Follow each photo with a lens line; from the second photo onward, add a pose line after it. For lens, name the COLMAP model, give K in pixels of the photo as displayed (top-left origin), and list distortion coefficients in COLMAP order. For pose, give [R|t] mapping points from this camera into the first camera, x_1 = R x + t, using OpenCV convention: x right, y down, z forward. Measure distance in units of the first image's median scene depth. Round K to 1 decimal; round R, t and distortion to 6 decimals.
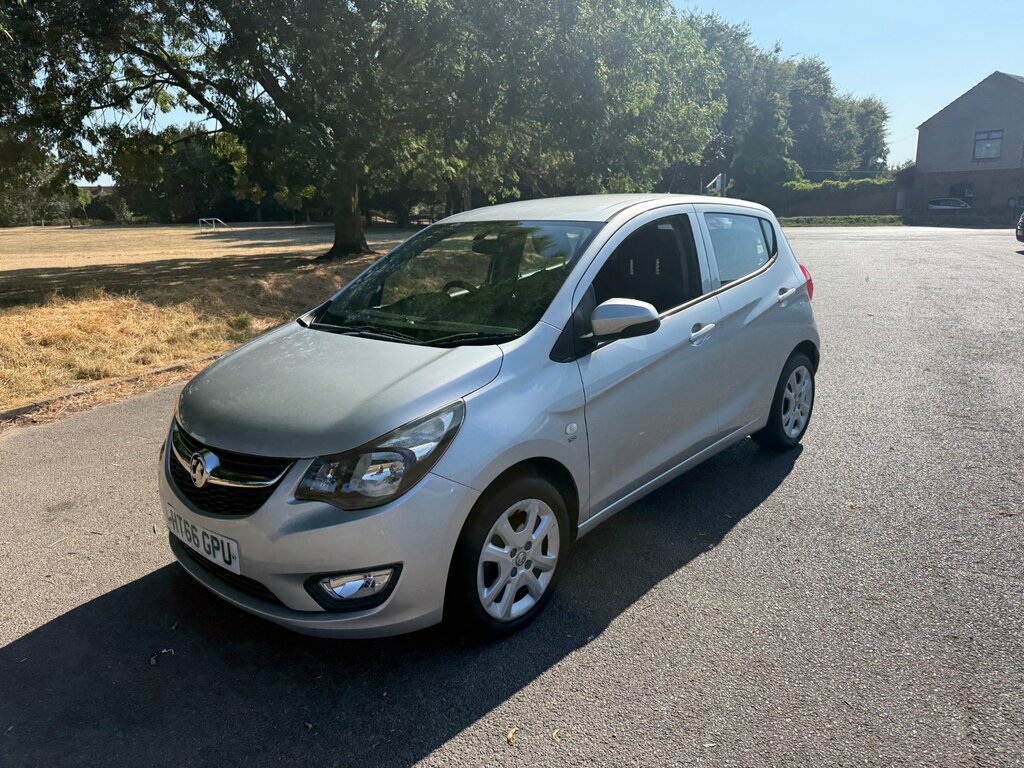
lens RADIAL K [[721.1, 0, 516.7], [0, 721.1, 394.2], [0, 0, 1]] dist [0.042756, -0.063354]
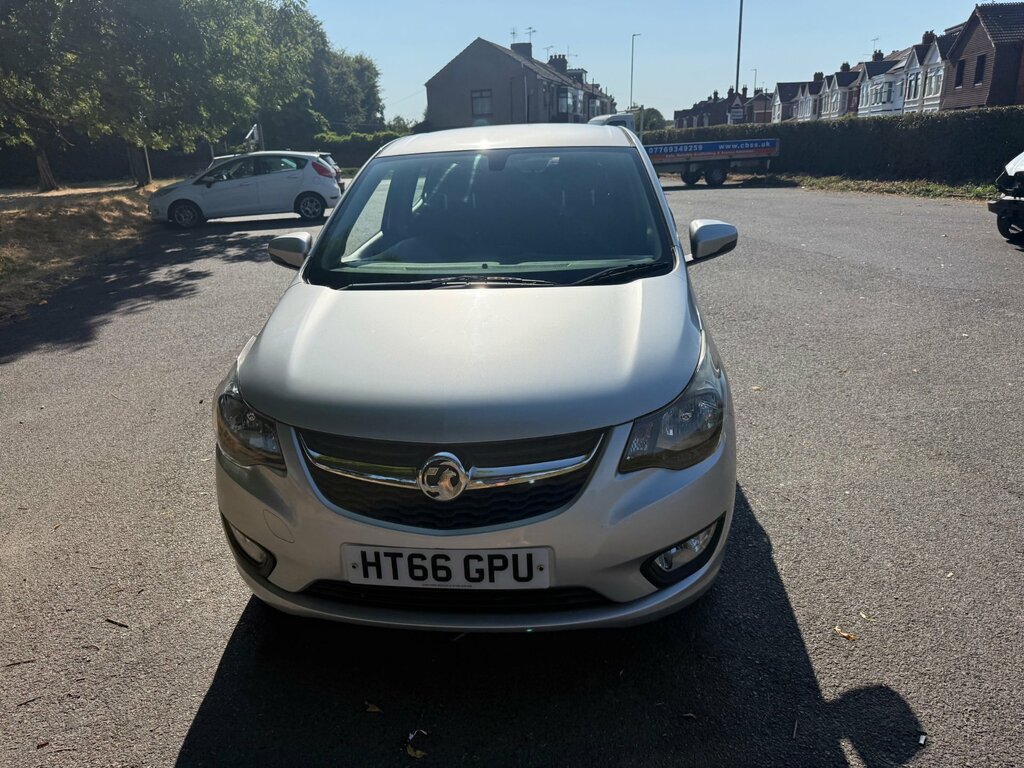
lens RADIAL K [[722.1, 0, 508.4], [0, 722.1, 382.2], [0, 0, 1]] dist [0.031064, -0.047242]
pose [[0.809565, -0.183218, 0.557705, -0.240829], [0.158515, 0.982983, 0.092831, -0.016085], [-0.565223, 0.013251, 0.824832, 0.107059]]
